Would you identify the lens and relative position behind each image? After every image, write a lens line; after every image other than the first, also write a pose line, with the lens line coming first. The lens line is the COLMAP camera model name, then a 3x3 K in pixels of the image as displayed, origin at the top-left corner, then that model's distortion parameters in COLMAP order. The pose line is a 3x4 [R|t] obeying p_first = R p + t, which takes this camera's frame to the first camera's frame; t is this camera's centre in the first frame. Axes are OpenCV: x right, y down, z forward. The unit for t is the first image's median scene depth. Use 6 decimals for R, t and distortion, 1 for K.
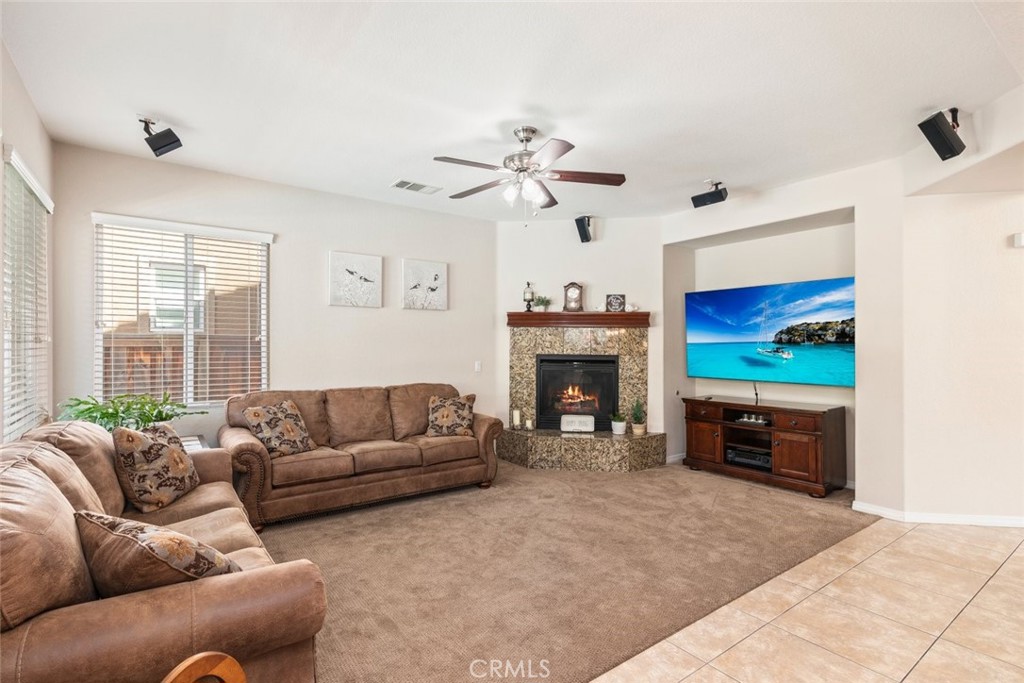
lens RADIAL K [[485.9, 0, 510.7], [0, 485.9, 343.2], [0, 0, 1]] dist [-0.002576, -0.001431]
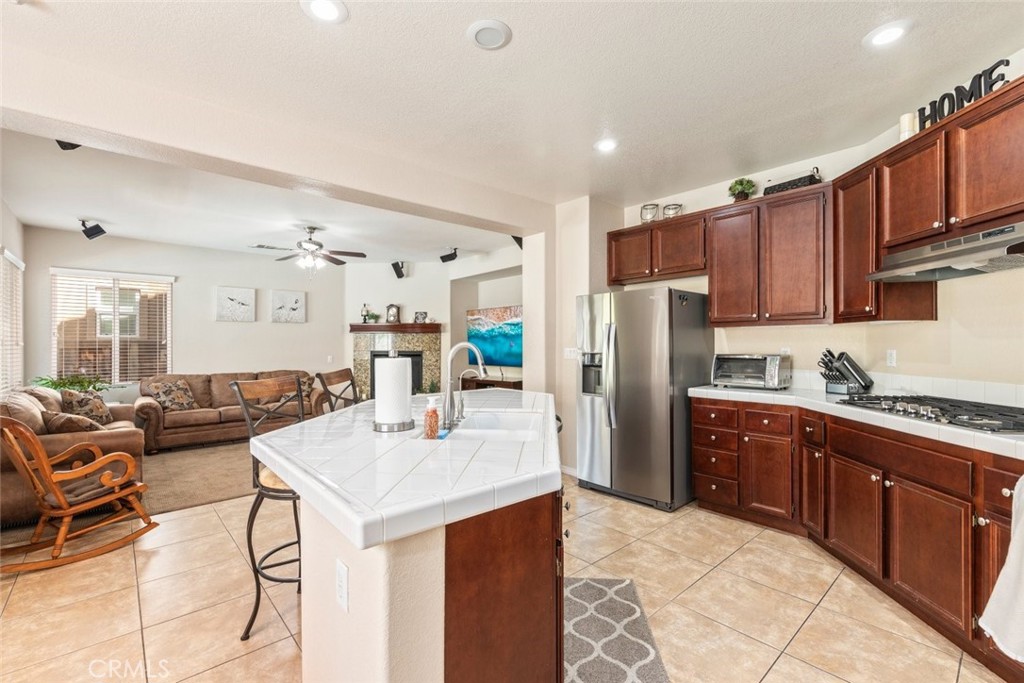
lens RADIAL K [[437.3, 0, 509.0], [0, 437.3, 339.7], [0, 0, 1]] dist [0.002130, -0.001355]
pose [[0.995518, -0.006646, 0.094344, 0.393296], [0.007308, 0.999951, -0.006682, -0.000090], [-0.094294, 0.007341, 0.995517, -0.449443]]
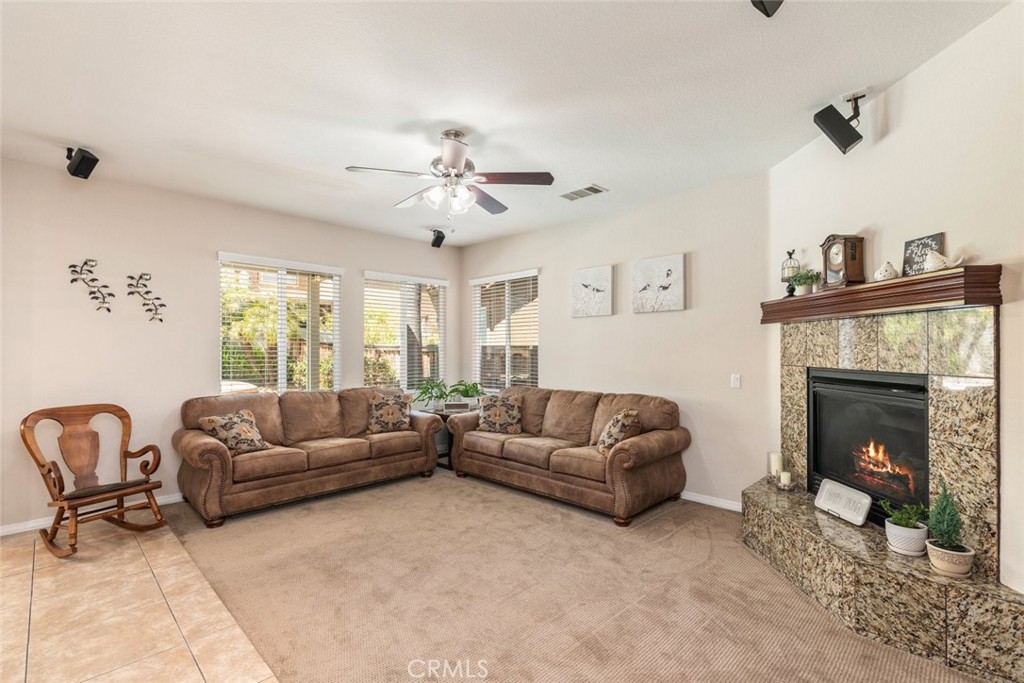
lens RADIAL K [[458.2, 0, 509.8], [0, 458.2, 347.1], [0, 0, 1]] dist [0.000629, -0.000117]
pose [[0.165803, -0.013058, -0.986072, 0.607759], [0.005572, 0.999909, -0.012305, 0.003326], [0.986143, -0.003454, 0.165861, 0.605463]]
